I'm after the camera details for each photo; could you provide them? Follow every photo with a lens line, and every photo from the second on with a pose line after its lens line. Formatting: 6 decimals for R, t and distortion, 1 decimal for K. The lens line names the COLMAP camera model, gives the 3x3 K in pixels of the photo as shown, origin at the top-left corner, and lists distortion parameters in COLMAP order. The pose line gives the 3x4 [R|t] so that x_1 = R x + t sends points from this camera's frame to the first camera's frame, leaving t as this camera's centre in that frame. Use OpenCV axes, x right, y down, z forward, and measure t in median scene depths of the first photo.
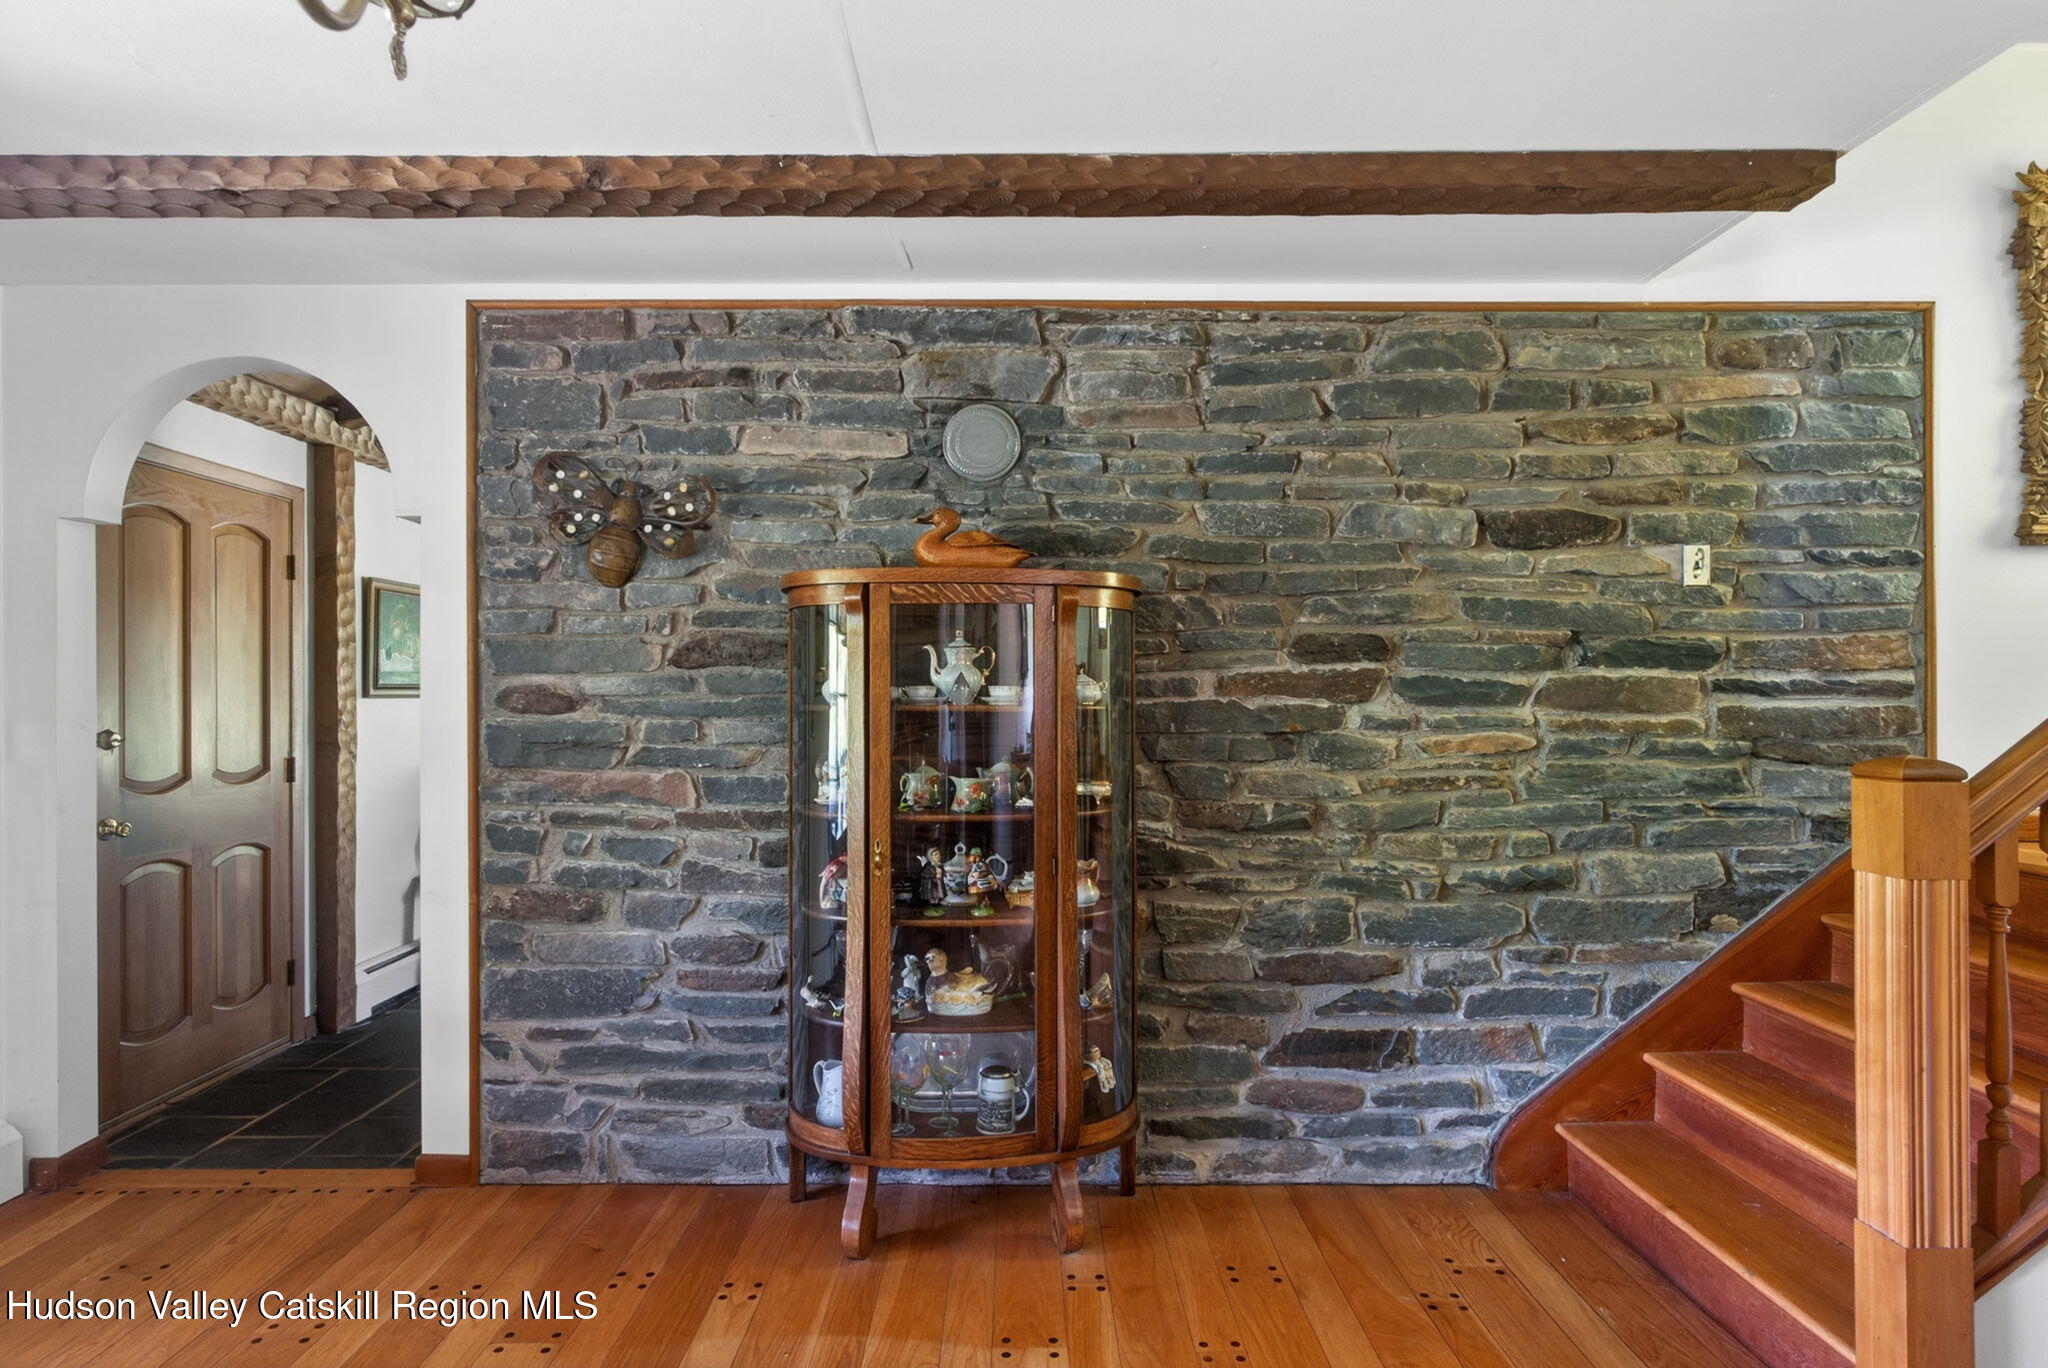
lens RADIAL K [[1119.2, 0, 1023.4], [0, 1119.2, 683.8], [0, 0, 1]] dist [0.003808, -0.000411]
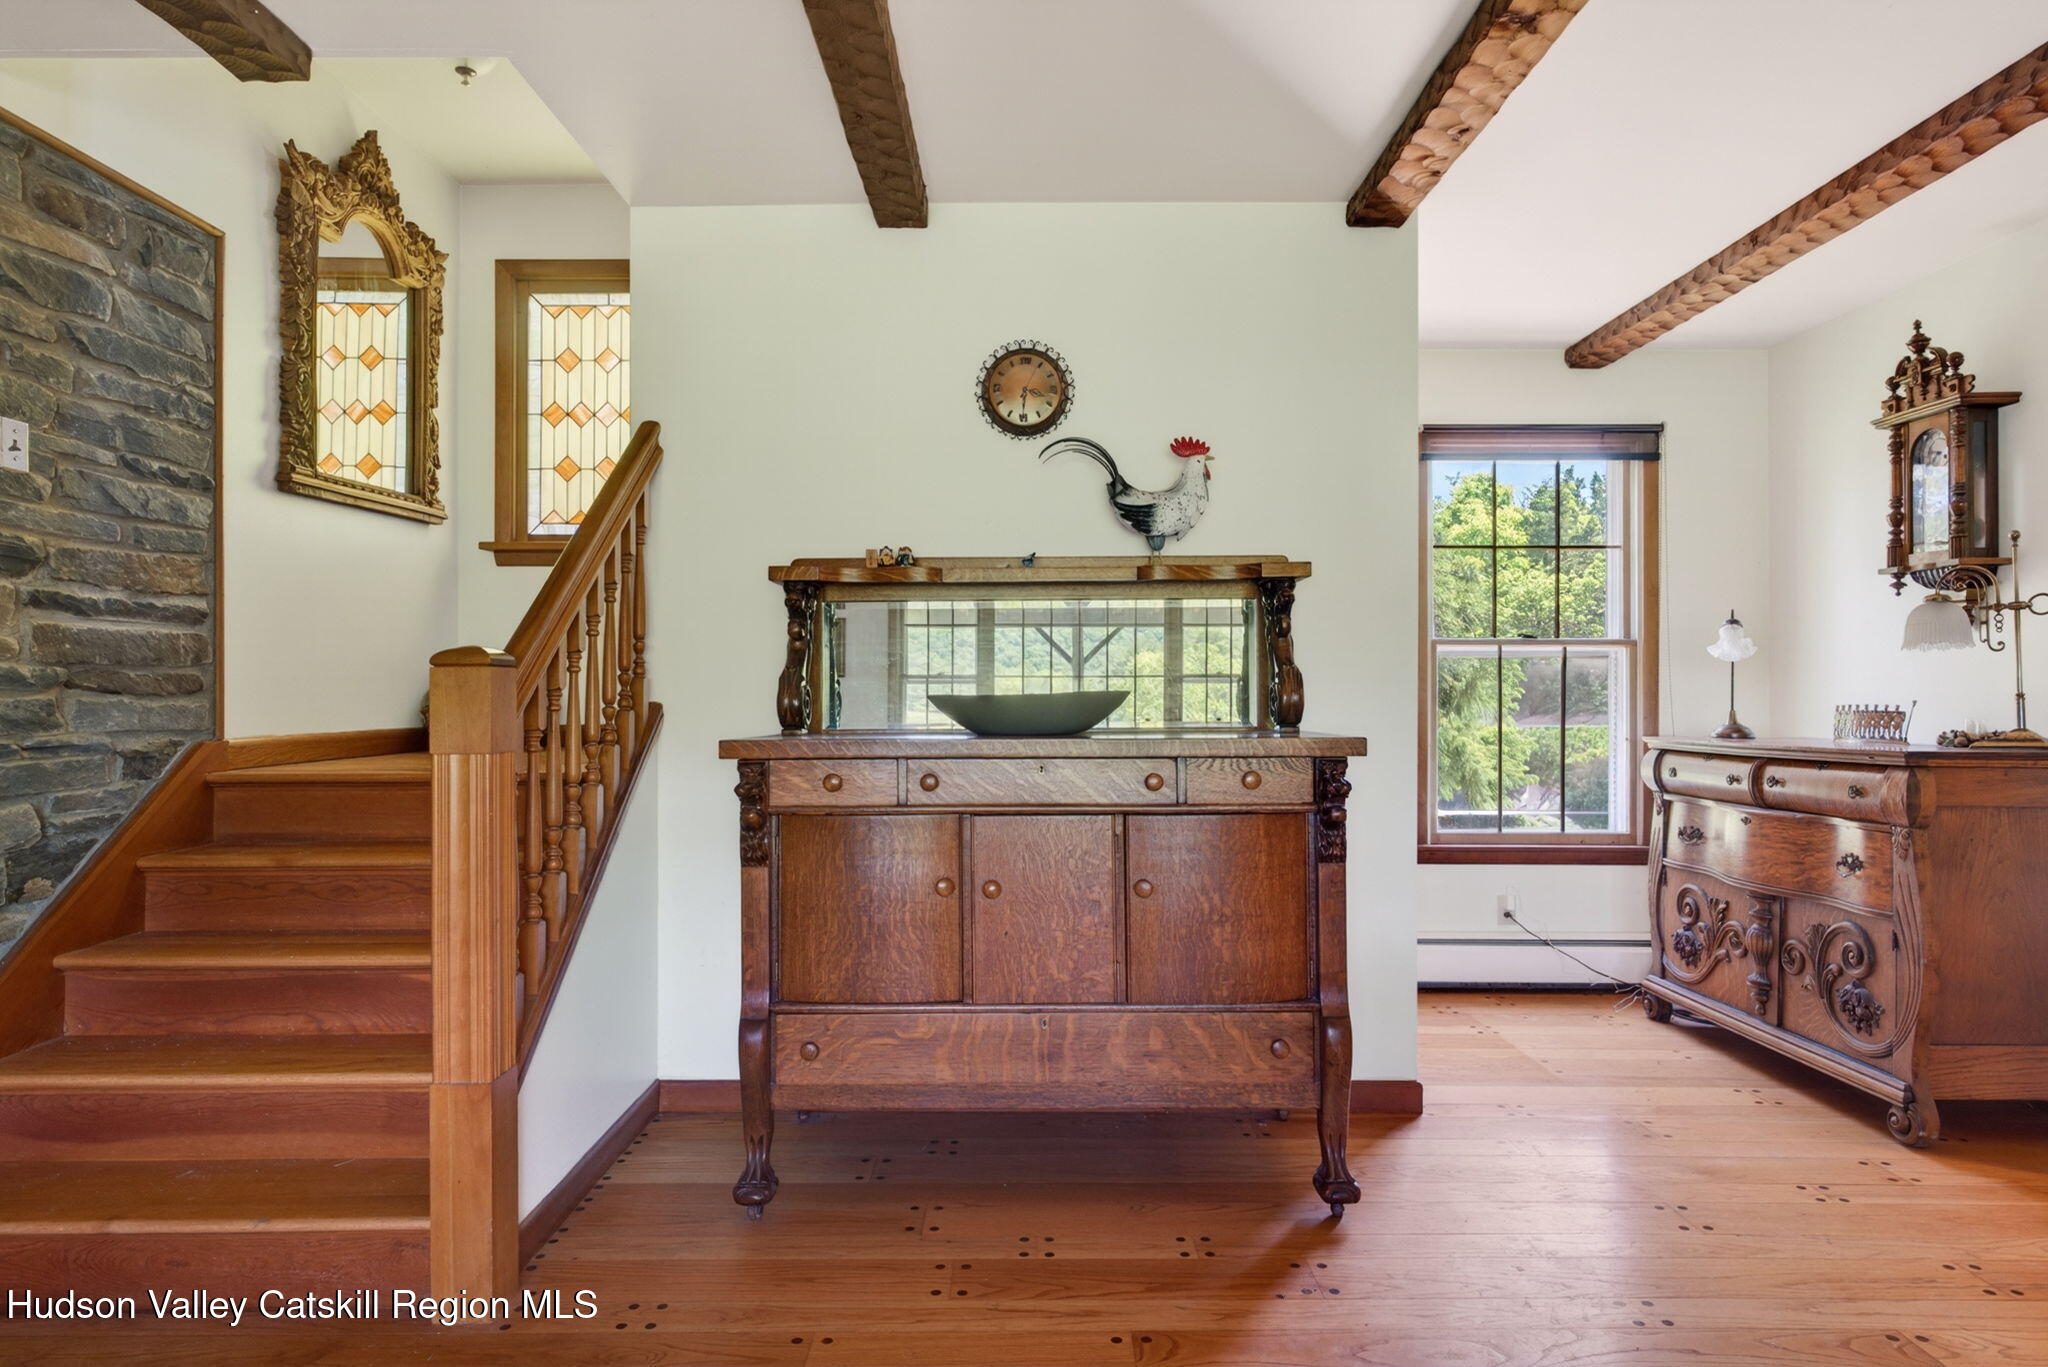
lens RADIAL K [[1119.2, 0, 1074.3], [0, 1119.2, 674.0], [0, 0, 1]] dist [0.003808, -0.000411]
pose [[0.011147, 0.003450, 0.999932, -0.185969], [-0.008157, 0.999961, -0.003360, 0.052686], [-0.999905, -0.008119, 0.011175, 0.231347]]
